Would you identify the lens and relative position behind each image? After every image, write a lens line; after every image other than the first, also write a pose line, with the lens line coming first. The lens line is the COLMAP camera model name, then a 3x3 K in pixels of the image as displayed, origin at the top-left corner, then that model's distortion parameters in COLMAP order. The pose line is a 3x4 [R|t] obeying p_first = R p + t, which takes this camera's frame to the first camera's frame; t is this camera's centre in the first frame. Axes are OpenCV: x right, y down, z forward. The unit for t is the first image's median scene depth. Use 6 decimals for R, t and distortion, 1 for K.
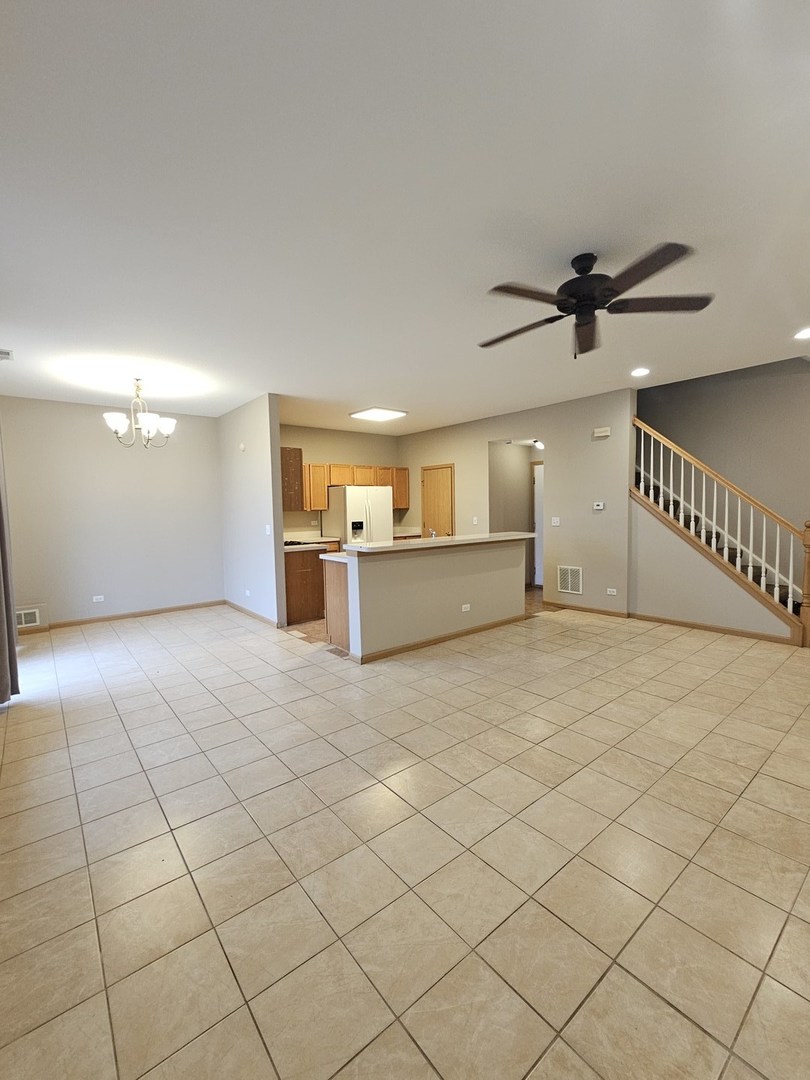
lens RADIAL K [[460.7, 0, 400.9], [0, 460.7, 538.2], [0, 0, 1]] dist [-0.006773, 0.003394]
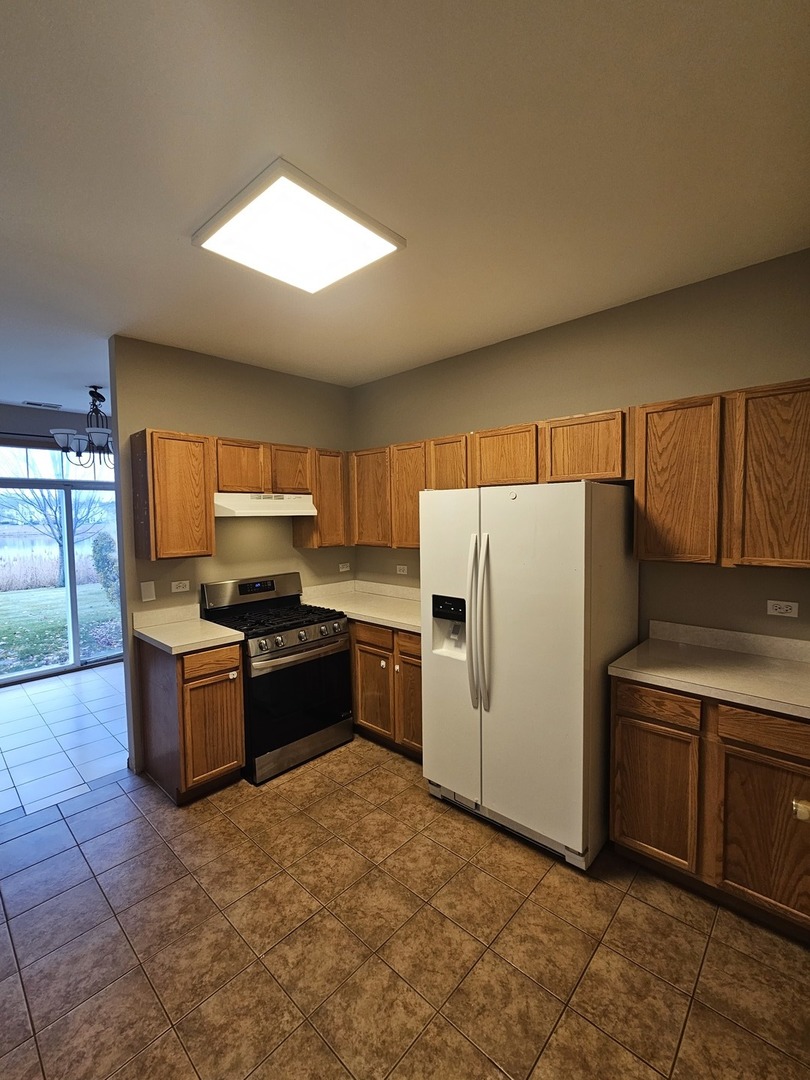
lens RADIAL K [[460.7, 0, 401.8], [0, 460.7, 541.1], [0, 0, 1]] dist [-0.006773, 0.003394]
pose [[0.138166, 0.073877, -0.987650, 0.422044], [-0.053557, 0.996312, 0.067033, -0.181360], [0.988960, 0.043634, 0.141613, 1.718005]]
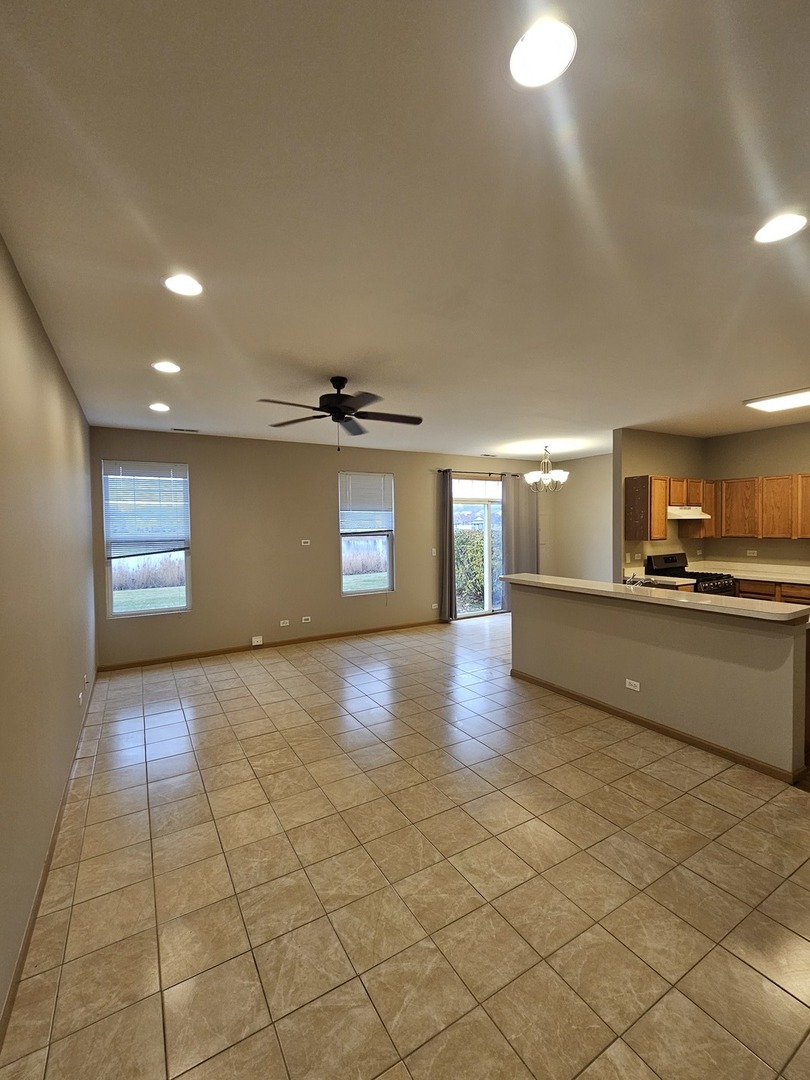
lens RADIAL K [[460.7, 0, 406.2], [0, 460.7, 539.8], [0, 0, 1]] dist [-0.006773, 0.003394]
pose [[-0.144767, 0.052118, -0.988092, 1.153976], [-0.049052, 0.997006, 0.059774, -0.135714], [0.988249, 0.057121, -0.141777, 0.927943]]
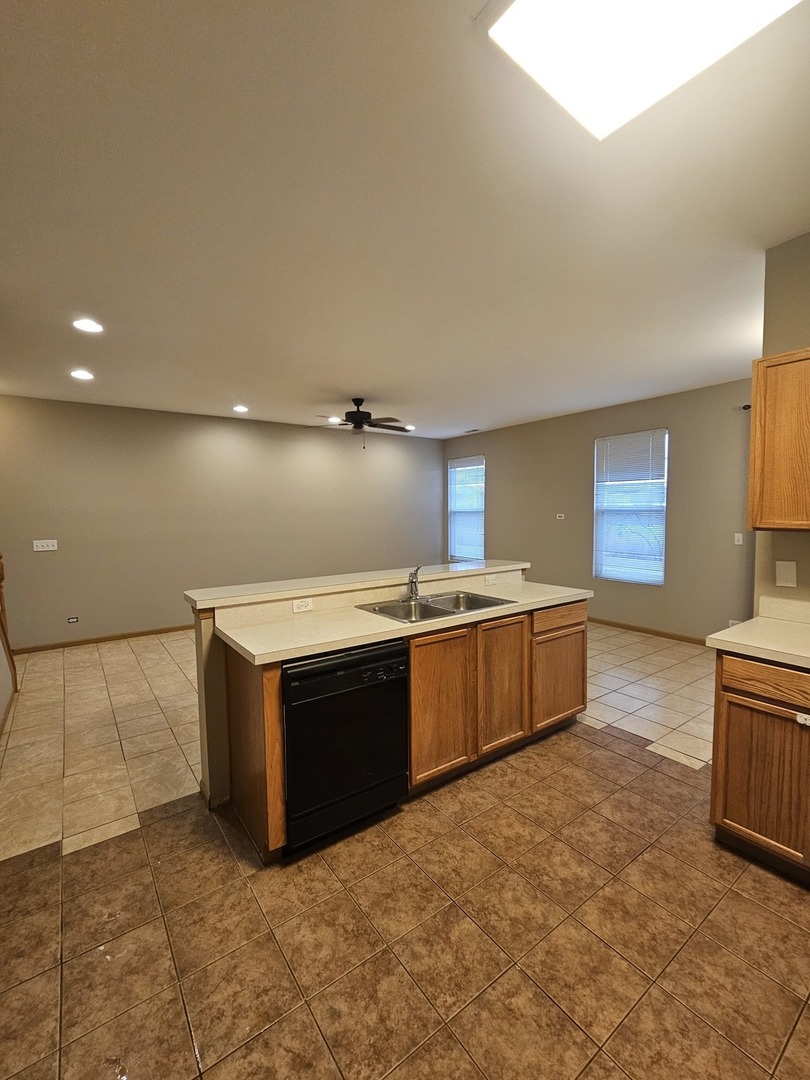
lens RADIAL K [[460.7, 0, 403.3], [0, 460.7, 541.4], [0, 0, 1]] dist [-0.006773, 0.003394]
pose [[-0.998142, 0.028779, 0.053704, 0.067750], [0.035580, 0.990832, 0.130330, -0.157674], [-0.049461, 0.131998, -0.990015, 2.002920]]
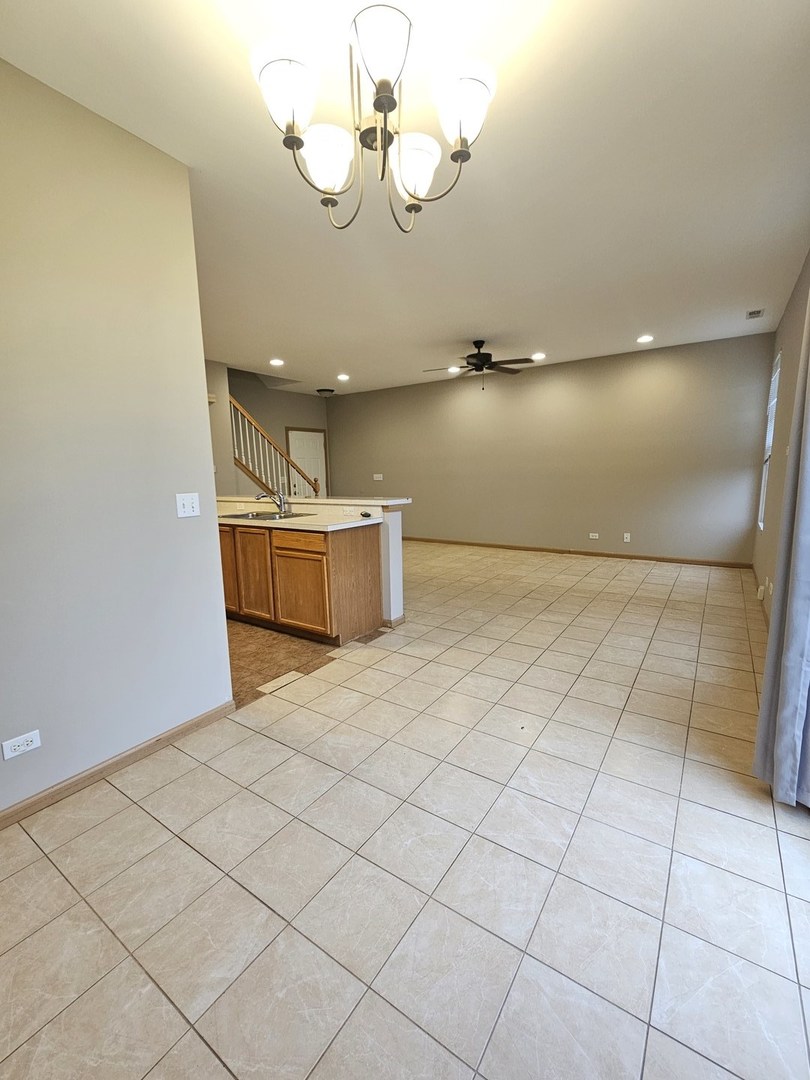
lens RADIAL K [[460.7, 0, 402.7], [0, 460.7, 542.9], [0, 0, 1]] dist [-0.006773, 0.003394]
pose [[-0.285596, -0.124299, 0.950255, -1.039042], [0.094489, 0.983070, 0.156990, -0.043899], [-0.953681, 0.134624, -0.269015, 1.308475]]
